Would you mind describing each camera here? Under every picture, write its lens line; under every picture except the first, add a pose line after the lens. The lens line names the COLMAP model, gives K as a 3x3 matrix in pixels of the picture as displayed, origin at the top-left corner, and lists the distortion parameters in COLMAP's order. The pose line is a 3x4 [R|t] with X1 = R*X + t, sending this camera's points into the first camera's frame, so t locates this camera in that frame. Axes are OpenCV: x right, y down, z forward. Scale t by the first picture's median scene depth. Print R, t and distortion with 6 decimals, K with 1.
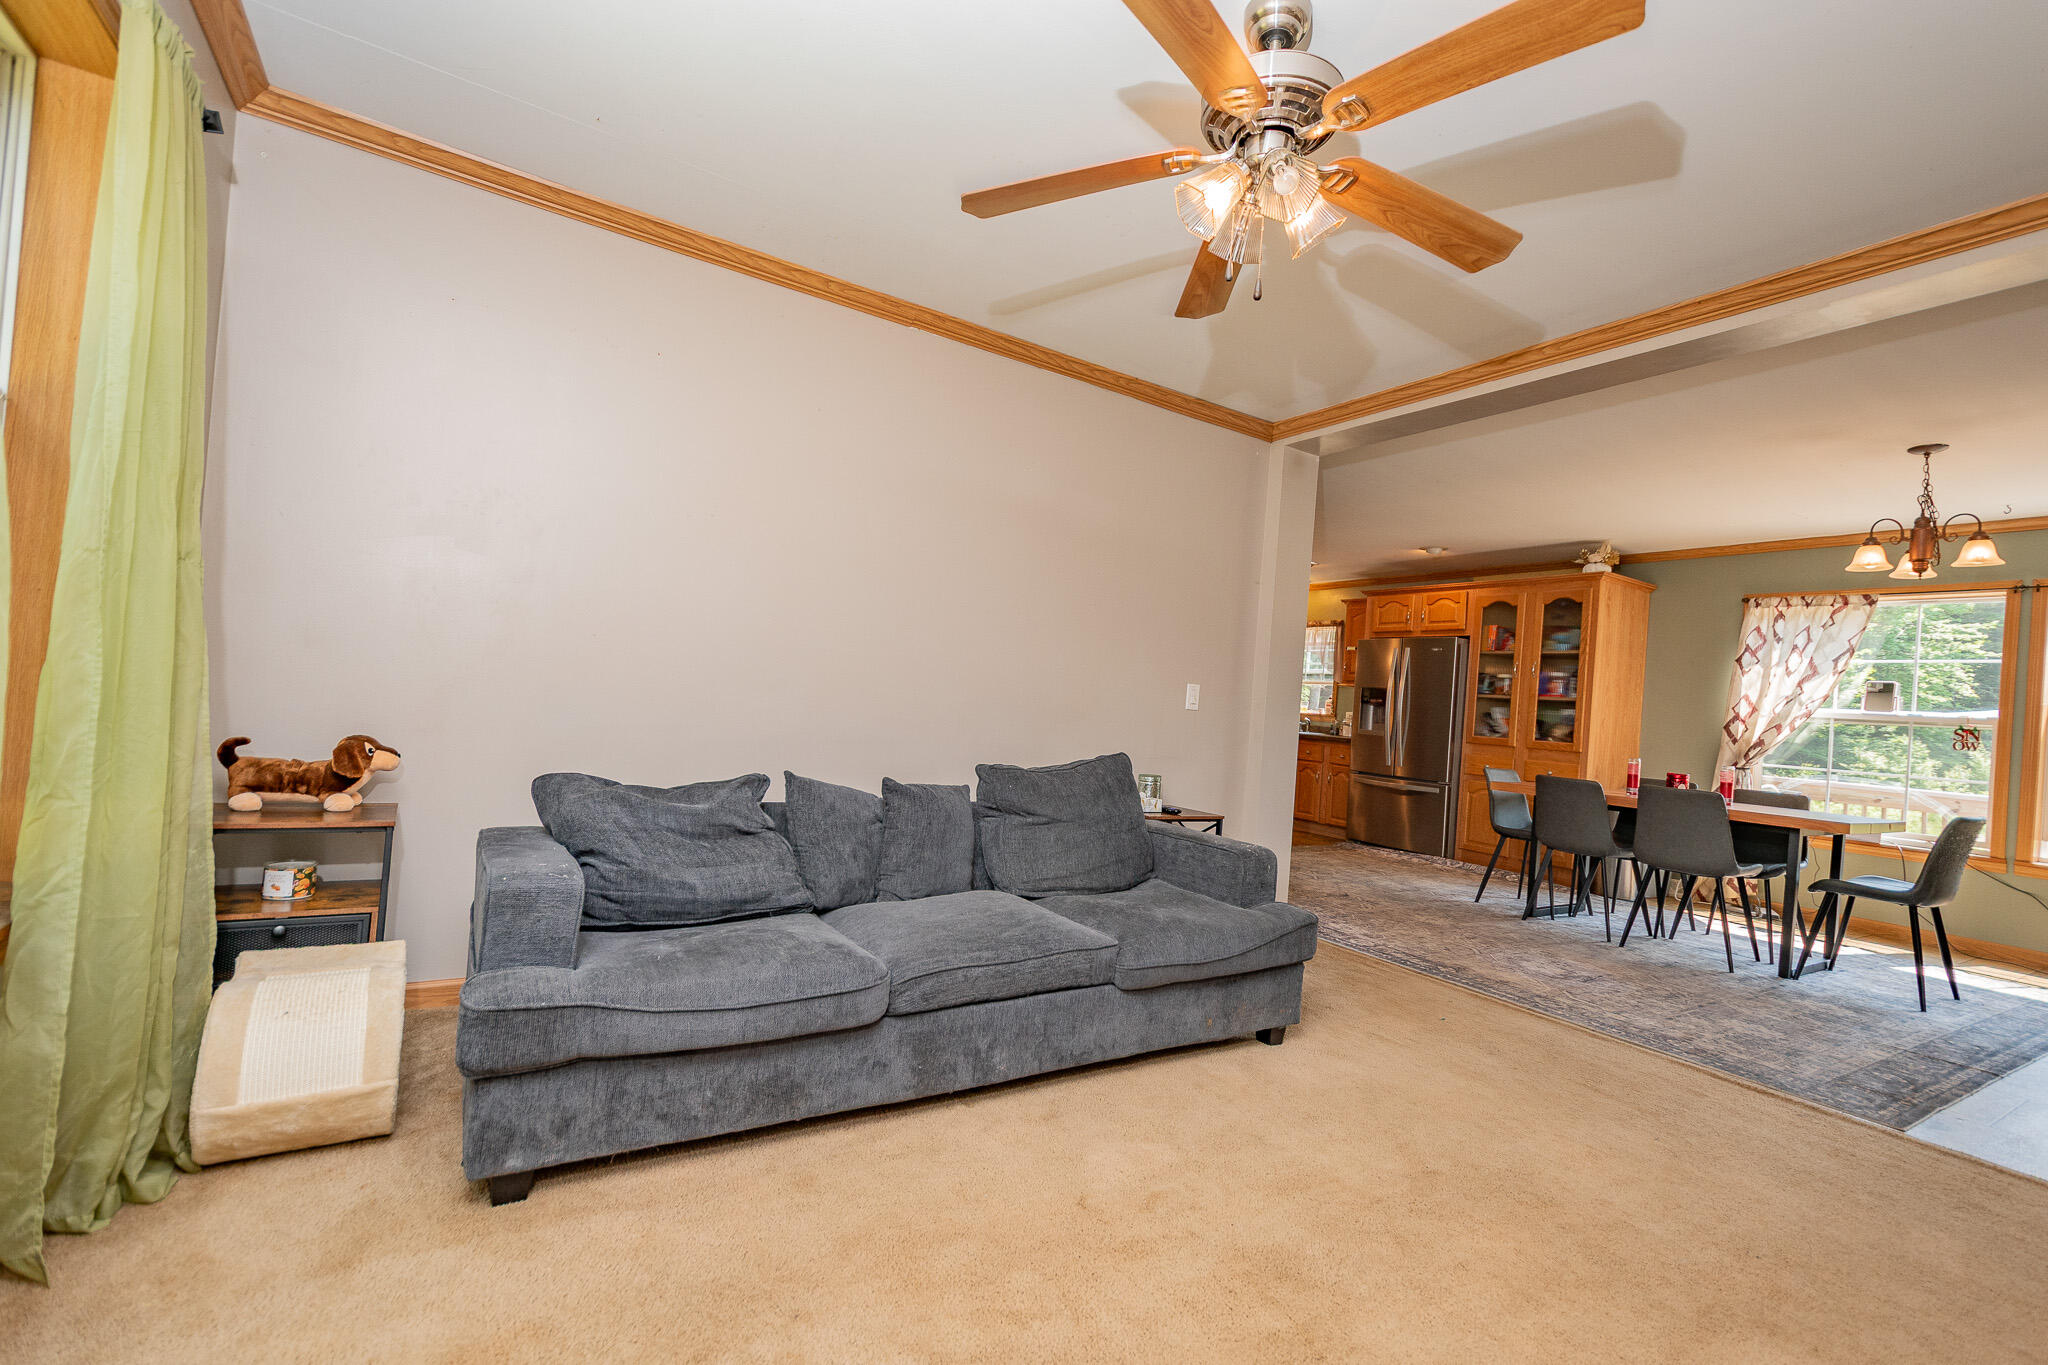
lens RADIAL K [[881.1, 0, 1027.8], [0, 881.1, 690.2], [0, 0, 1]] dist [0.017285, -0.009688]
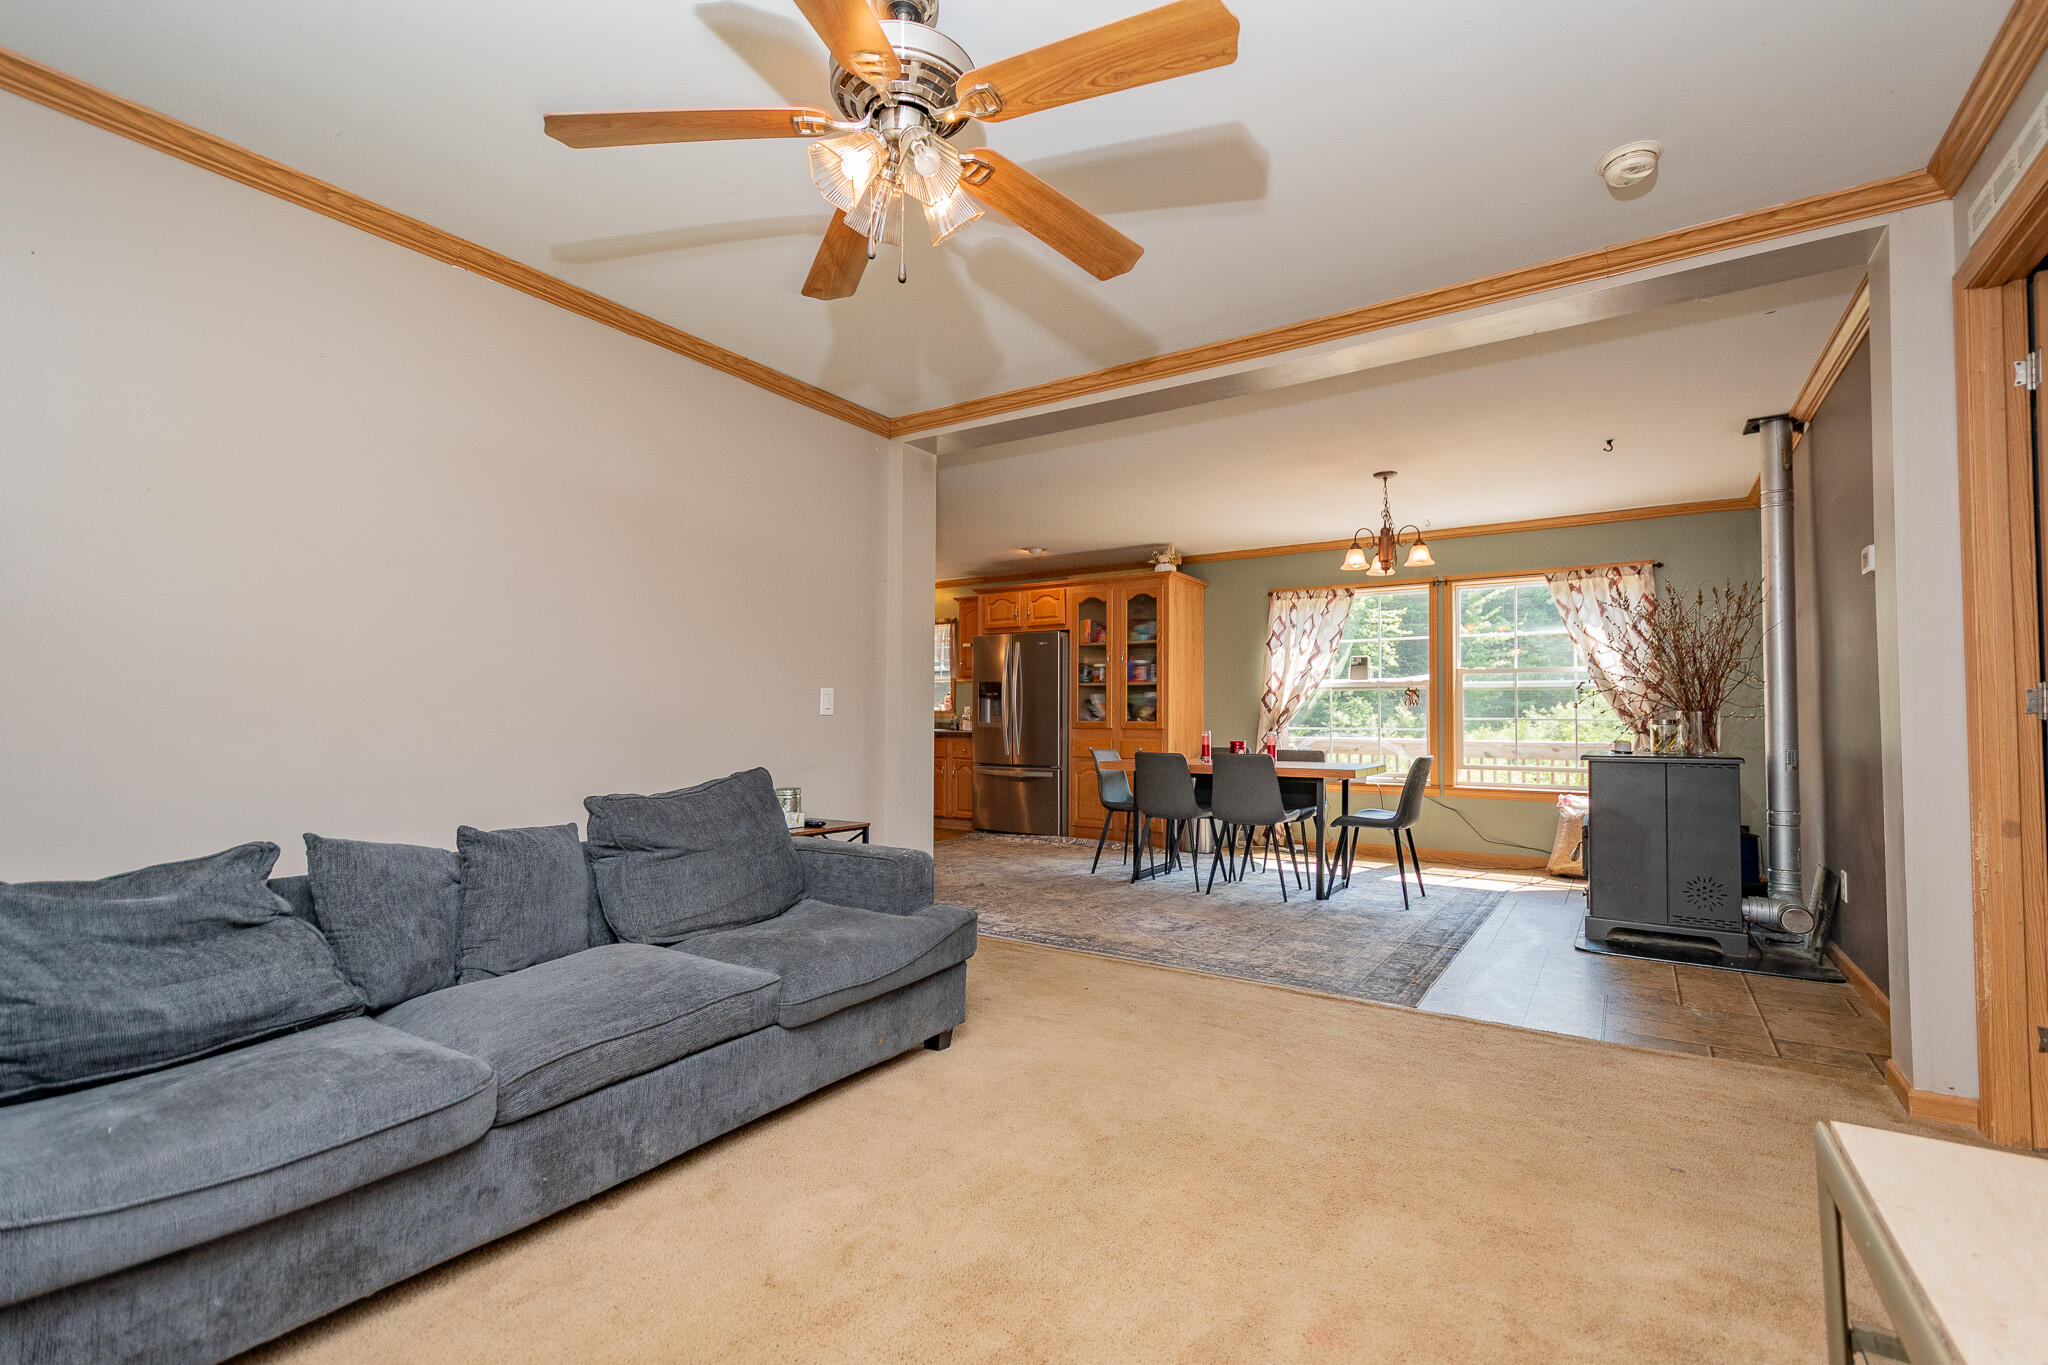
lens RADIAL K [[900.6, 0, 1029.6], [0, 900.6, 690.6], [0, 0, 1]] dist [0.017976, -0.009726]
pose [[0.906110, -0.056189, 0.419293, -0.023272], [0.057214, 0.998310, 0.010142, -0.001504], [-0.419154, 0.014799, 0.907794, 0.029301]]
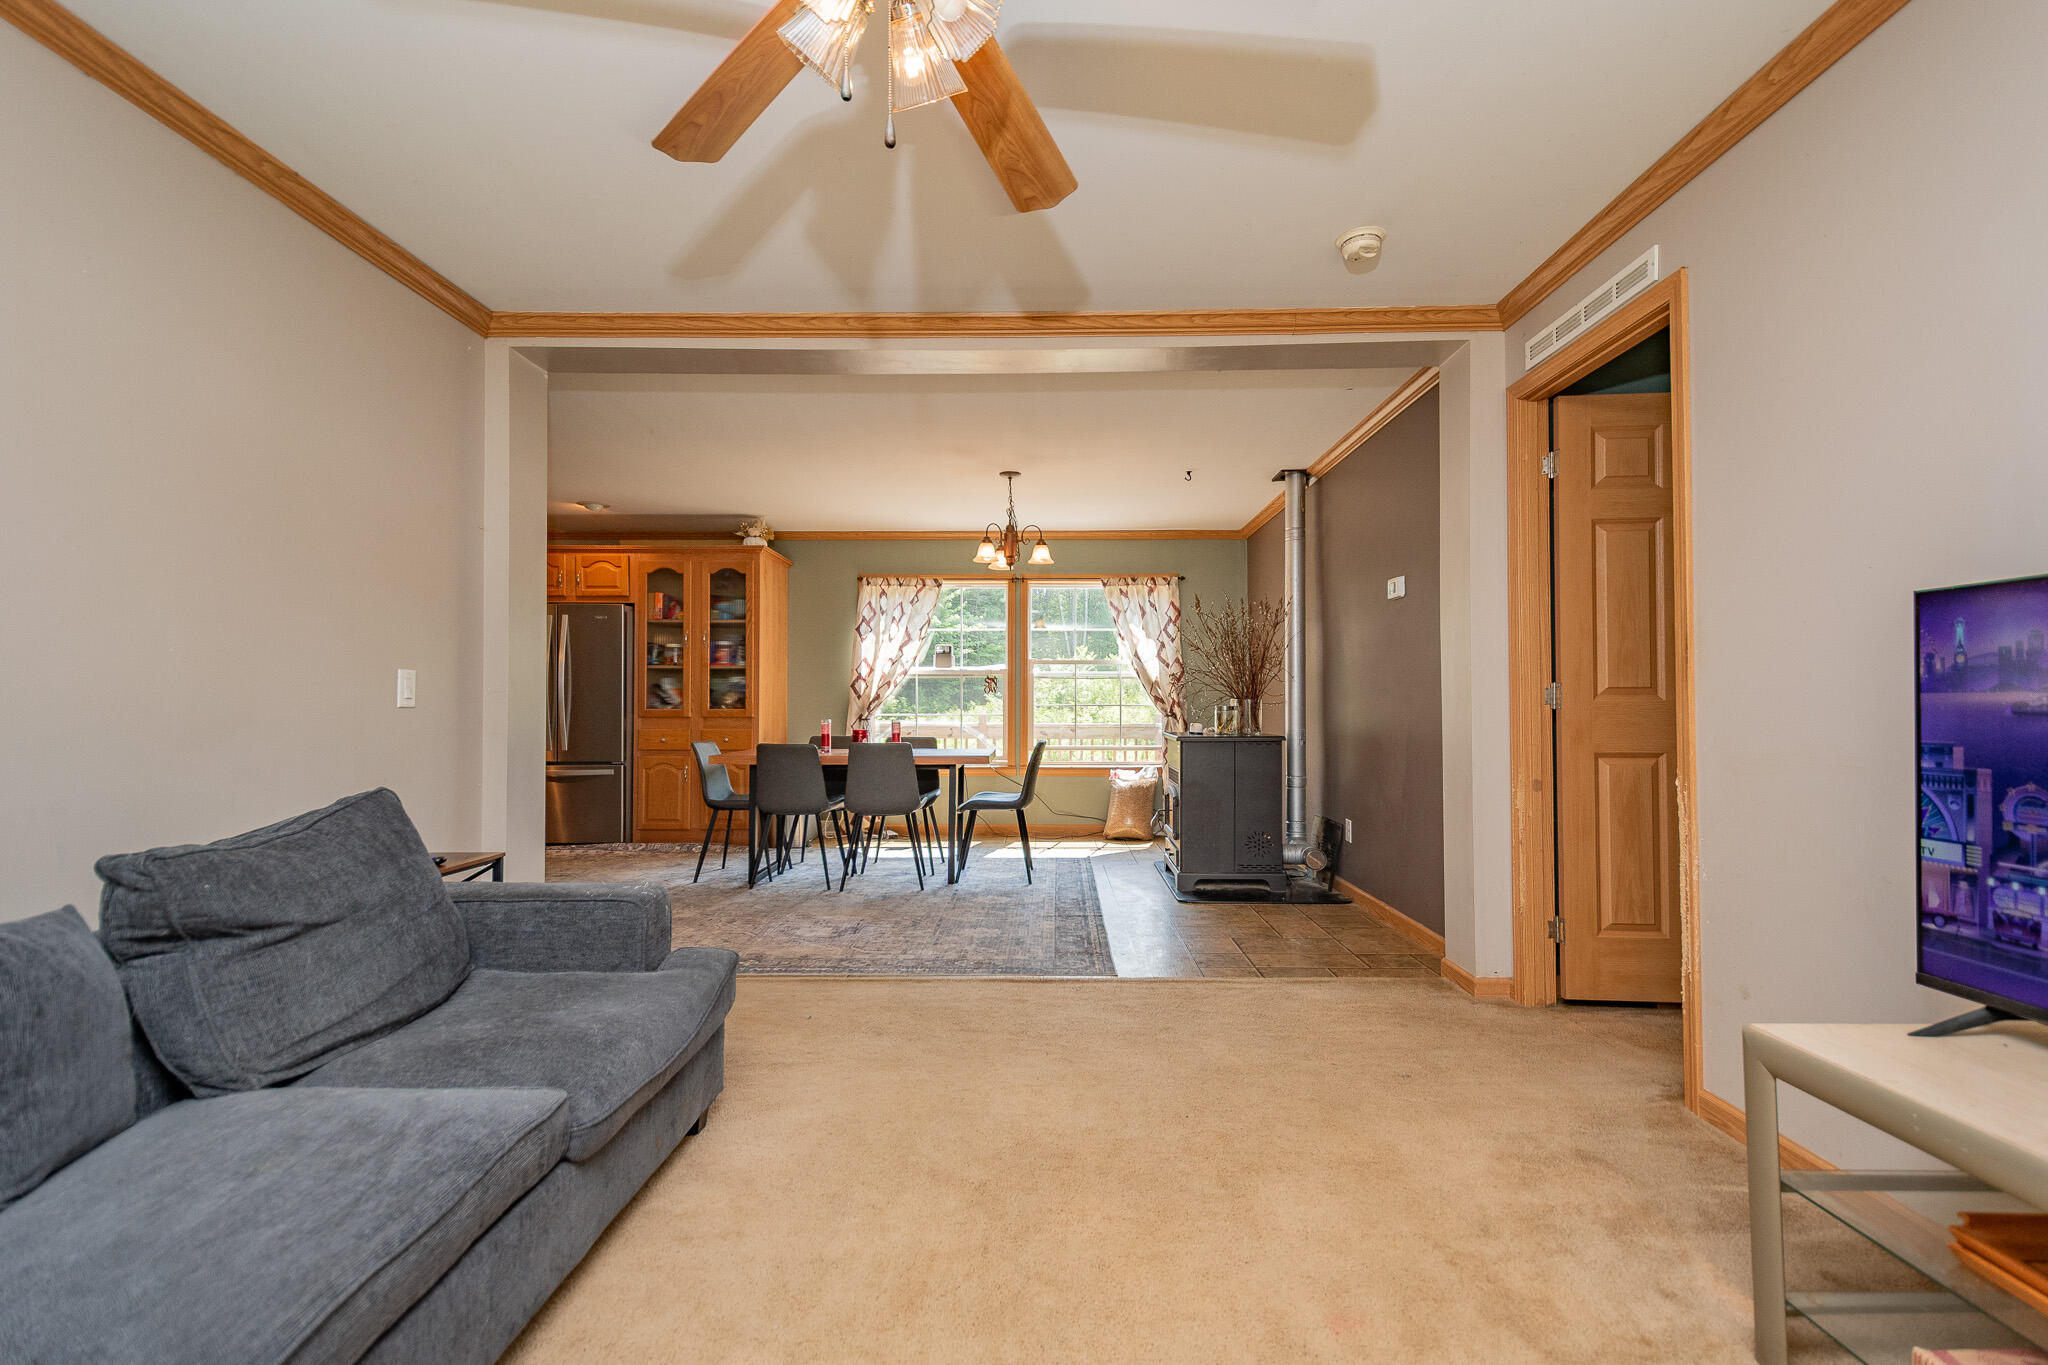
lens RADIAL K [[900.6, 0, 1029.6], [0, 900.6, 690.6], [0, 0, 1]] dist [0.017976, -0.009726]
pose [[0.539856, -0.061216, 0.839529, -0.151385], [0.029205, 0.998114, 0.053999, -0.015454], [-0.841251, -0.004633, 0.540625, 0.232316]]
